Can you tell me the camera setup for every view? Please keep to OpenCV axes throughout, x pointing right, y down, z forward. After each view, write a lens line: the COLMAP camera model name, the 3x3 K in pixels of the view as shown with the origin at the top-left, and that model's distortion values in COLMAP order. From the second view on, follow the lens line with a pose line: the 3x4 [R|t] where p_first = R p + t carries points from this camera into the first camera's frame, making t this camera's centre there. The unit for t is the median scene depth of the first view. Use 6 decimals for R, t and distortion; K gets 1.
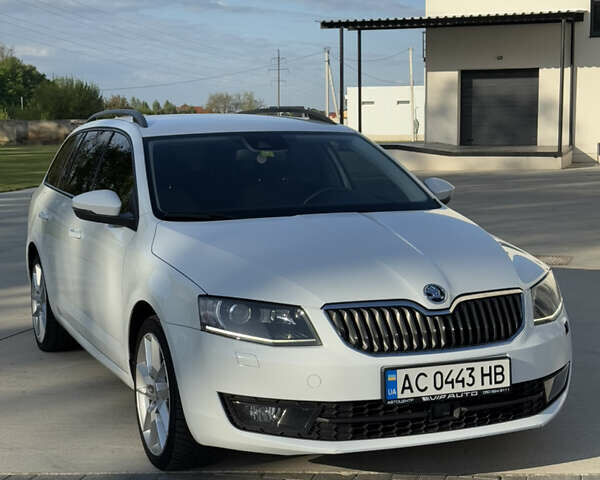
lens RADIAL K [[1126.0, 0, 297.2], [0, 1126.0, 236.1], [0, 0, 1]] dist [0.164204, 0.000000]
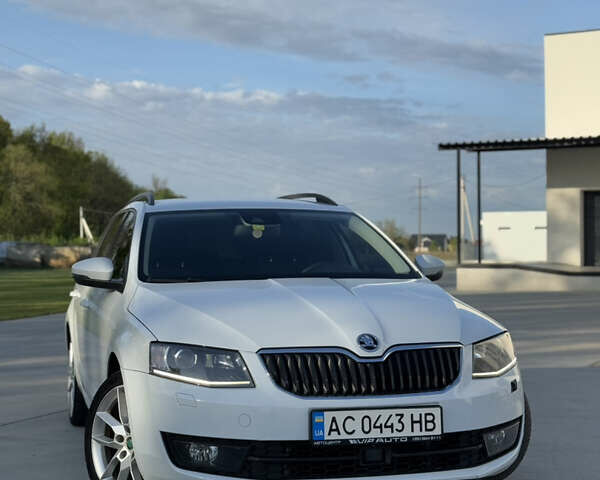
lens RADIAL K [[1126.0, 0, 298.3], [0, 1126.0, 240.2], [0, 0, 1]] dist [0.164204, 0.000000]
pose [[0.992092, 0.004019, -0.125447, 0.188247], [-0.017753, 0.993932, -0.108555, 0.071348], [0.124249, 0.109924, 0.986143, -0.054035]]
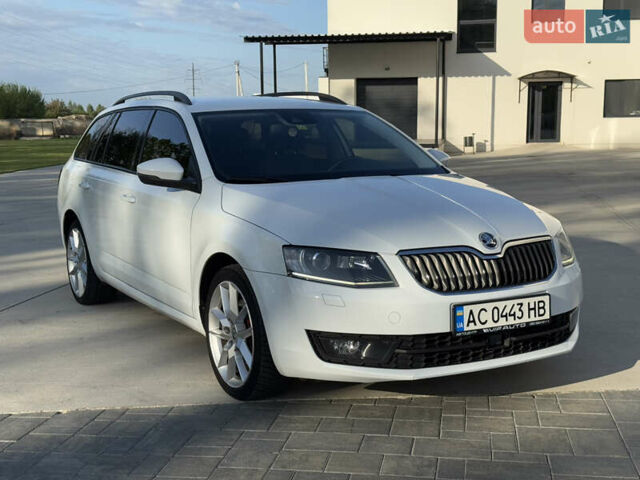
lens RADIAL K [[903.9, 0, 322.0], [0, 903.9, 239.0], [0, 0, 1]] dist [0.149931, 0.000000]
pose [[0.992161, -0.015356, 0.124021, -0.162646], [0.012139, 0.999571, 0.026648, 0.022495], [-0.124377, -0.024934, 0.991922, 0.096407]]
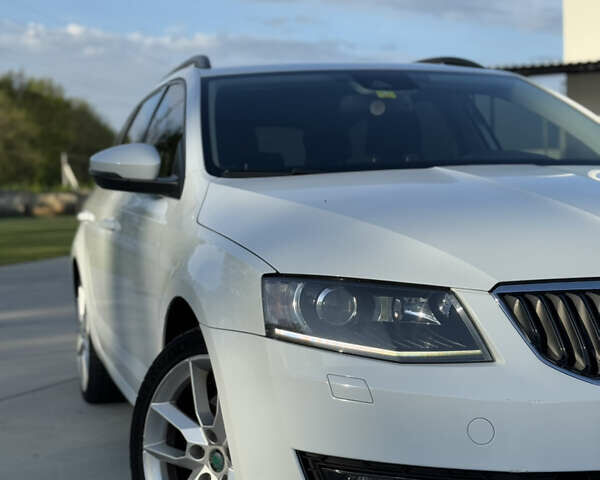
lens RADIAL K [[1126.0, 0, 295.2], [0, 1126.0, 241.2], [0, 0, 1]] dist [0.164204, 0.000000]
pose [[0.993395, -0.010777, -0.114237, -0.008196], [0.003864, 0.998157, -0.060563, 0.070166], [0.114679, 0.059722, 0.991606, 0.454403]]
